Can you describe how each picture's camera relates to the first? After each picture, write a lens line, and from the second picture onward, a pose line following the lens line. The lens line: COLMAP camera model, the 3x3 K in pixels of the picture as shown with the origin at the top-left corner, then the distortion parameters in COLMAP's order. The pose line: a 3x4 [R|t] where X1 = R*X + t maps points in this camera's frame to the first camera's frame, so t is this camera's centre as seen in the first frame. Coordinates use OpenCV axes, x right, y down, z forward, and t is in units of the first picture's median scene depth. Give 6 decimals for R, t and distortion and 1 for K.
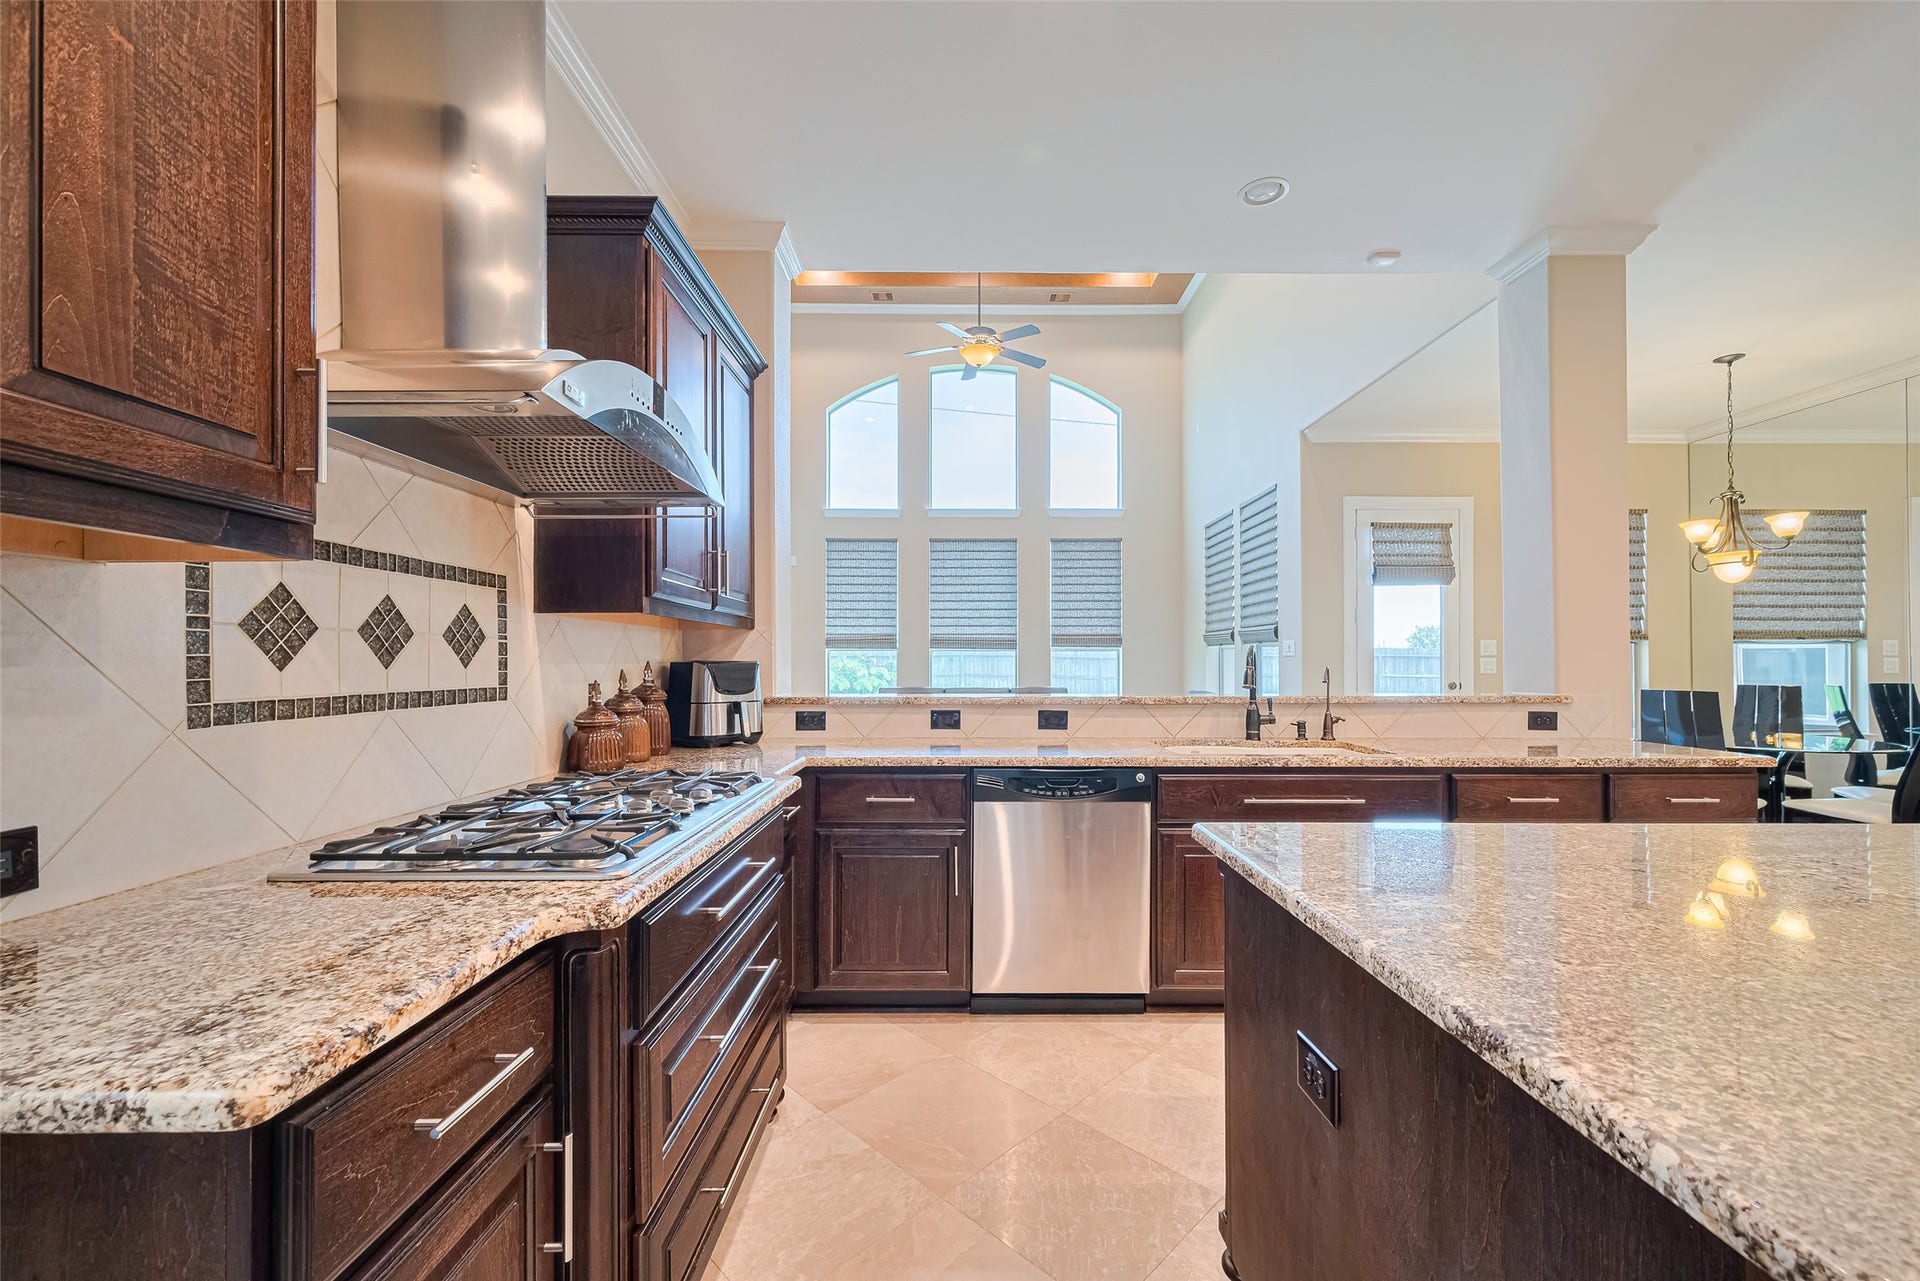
lens RADIAL K [[762.1, 0, 964.4], [0, 762.1, 656.7], [0, 0, 1]] dist [-0.001701, 0.000498]
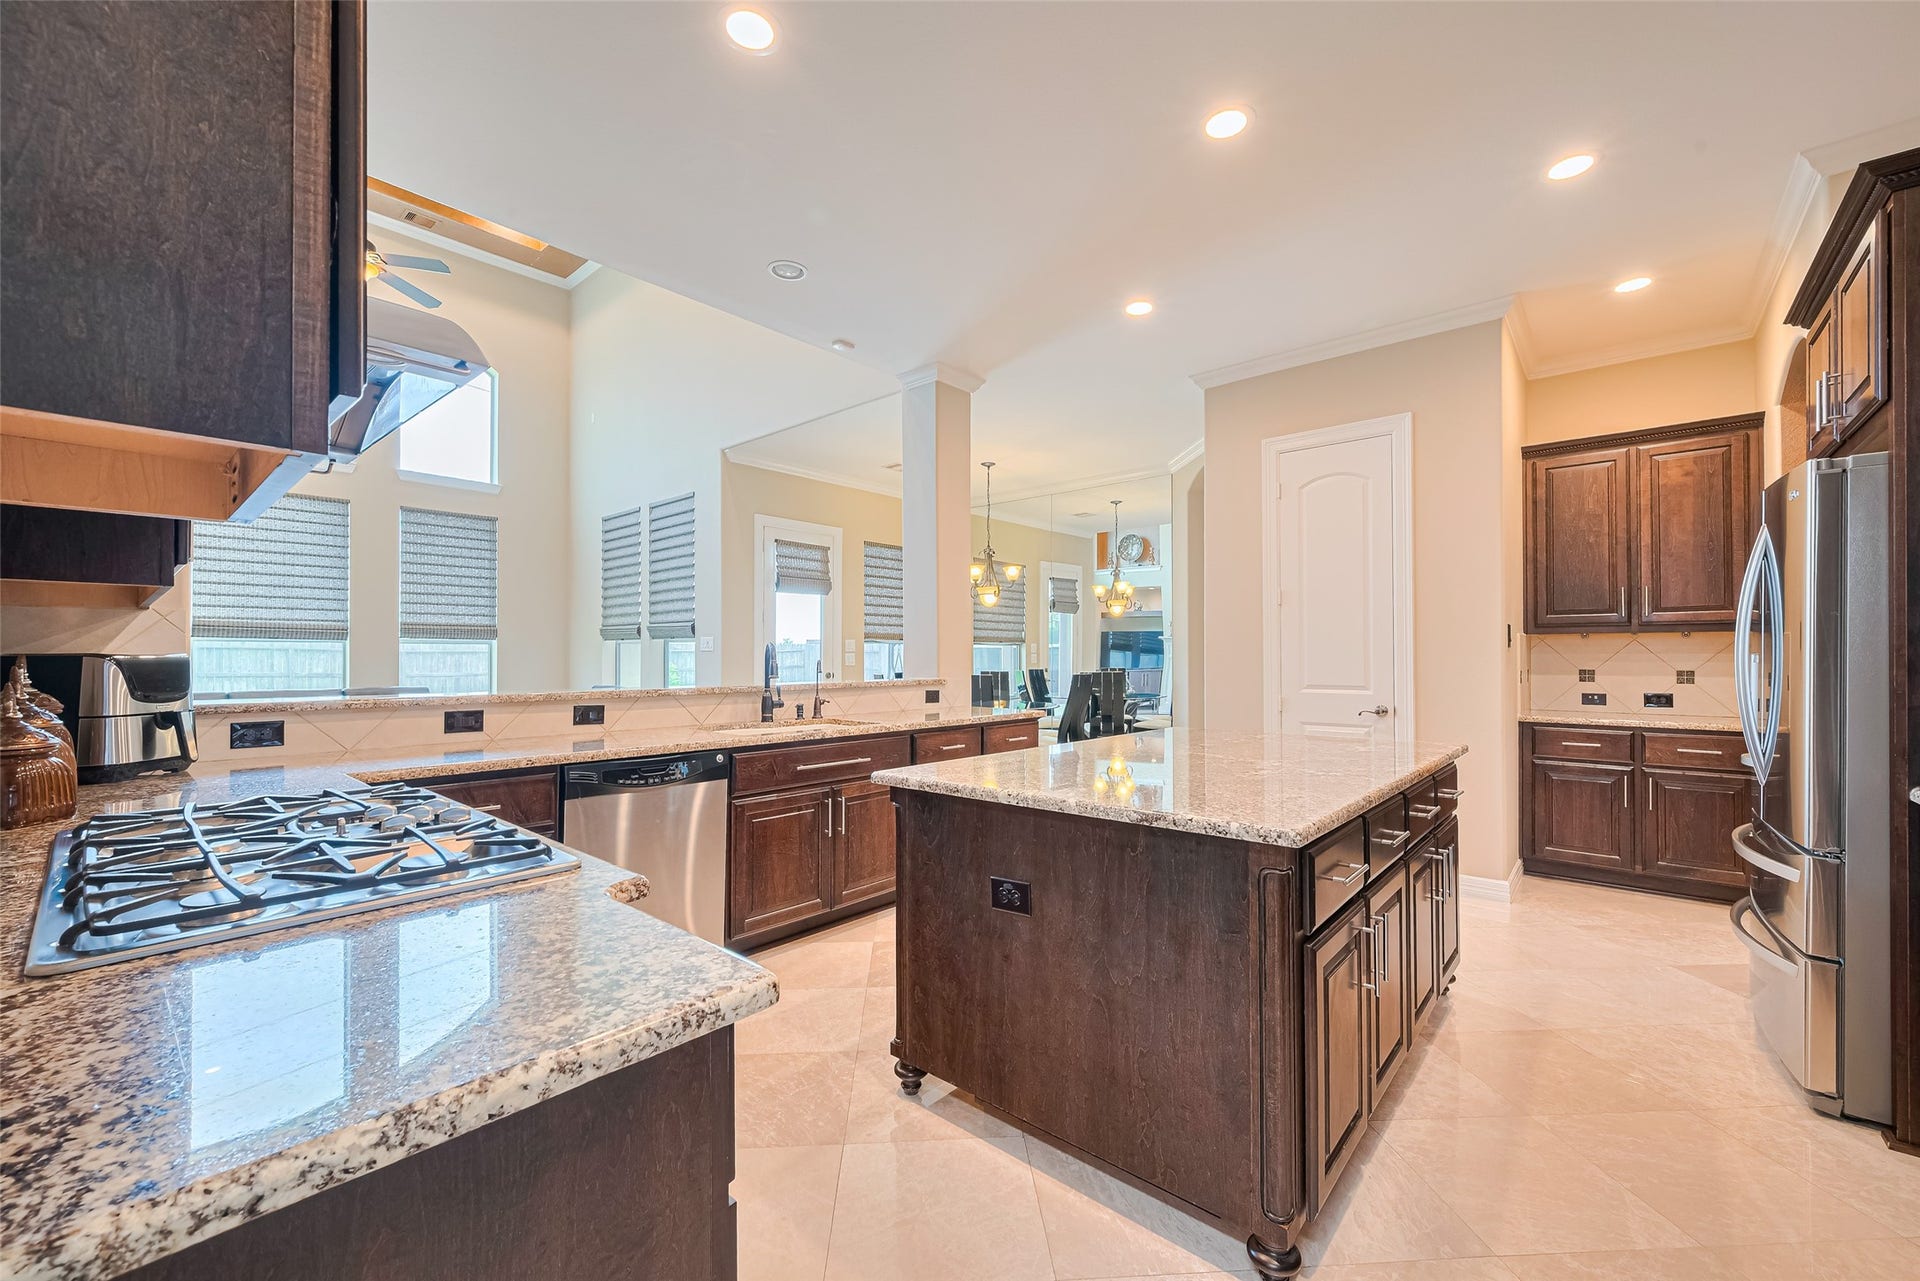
lens RADIAL K [[762.1, 0, 976.6], [0, 762.1, 648.2], [0, 0, 1]] dist [-0.001701, 0.000498]
pose [[0.655259, 0.008275, 0.755359, -0.293055], [-0.005266, 0.999966, -0.006386, 0.000095], [-0.755386, 0.000207, 0.655280, -0.025106]]
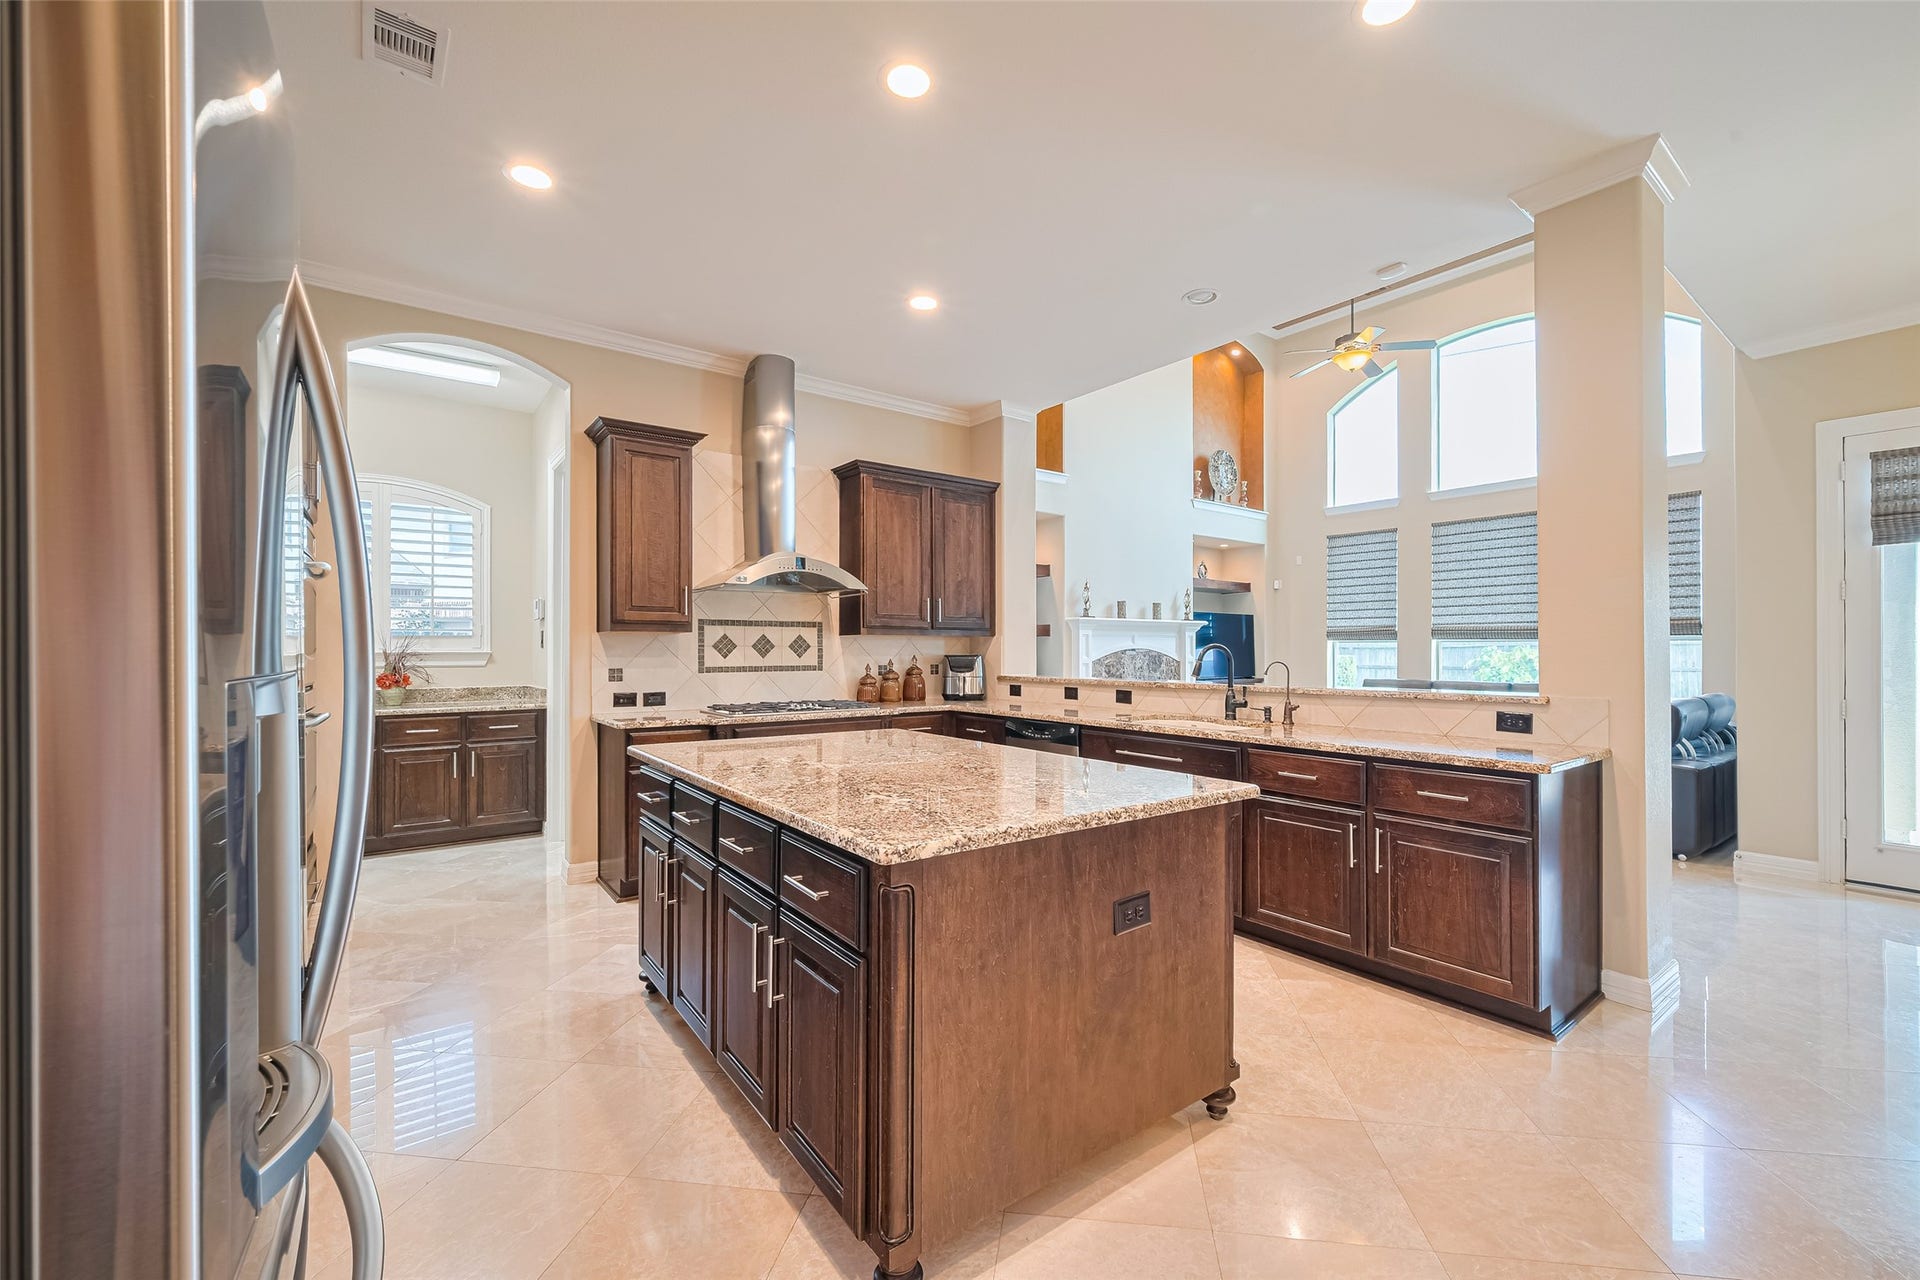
lens RADIAL K [[762.1, 0, 974.2], [0, 762.1, 648.2], [0, 0, 1]] dist [-0.001701, 0.000498]
pose [[0.605139, -0.002077, -0.796117, 1.077788], [0.005369, 0.999985, 0.001472, -0.011848], [0.796102, -0.005166, 0.605140, -0.092339]]
